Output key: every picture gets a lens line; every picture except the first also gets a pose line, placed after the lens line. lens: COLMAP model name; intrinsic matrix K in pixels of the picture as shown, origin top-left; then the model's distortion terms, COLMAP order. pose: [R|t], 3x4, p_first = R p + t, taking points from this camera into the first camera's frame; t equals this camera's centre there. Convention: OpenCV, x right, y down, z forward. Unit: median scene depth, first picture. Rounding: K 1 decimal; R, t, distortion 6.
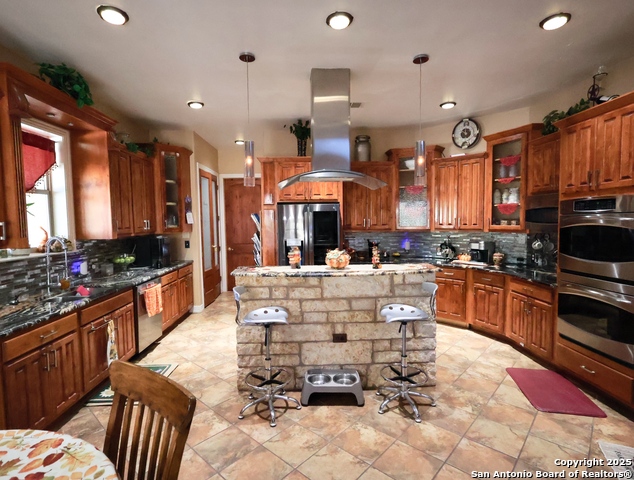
lens RADIAL K [[344.5, 0, 317.4], [0, 344.5, 241.5], [0, 0, 1]] dist [0.002057, -0.000847]
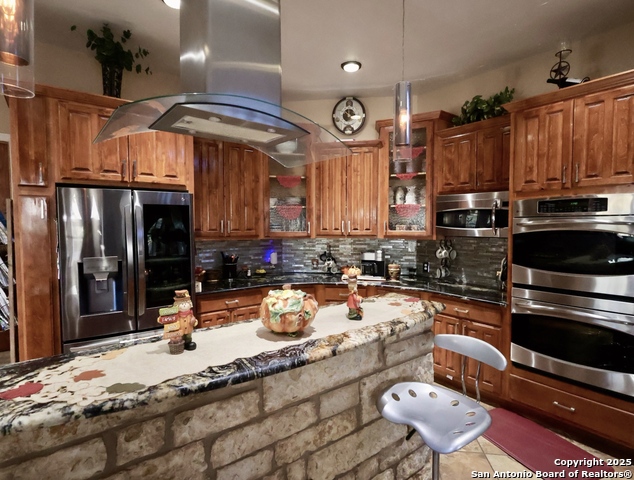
lens RADIAL K [[344.5, 0, 314.5], [0, 344.5, 239.7], [0, 0, 1]] dist [0.002057, -0.000847]
pose [[0.810420, -0.015661, 0.585640, -0.114556], [0.027382, 0.999563, -0.011162, -0.021009], [-0.585209, 0.025082, 0.810494, 0.445006]]
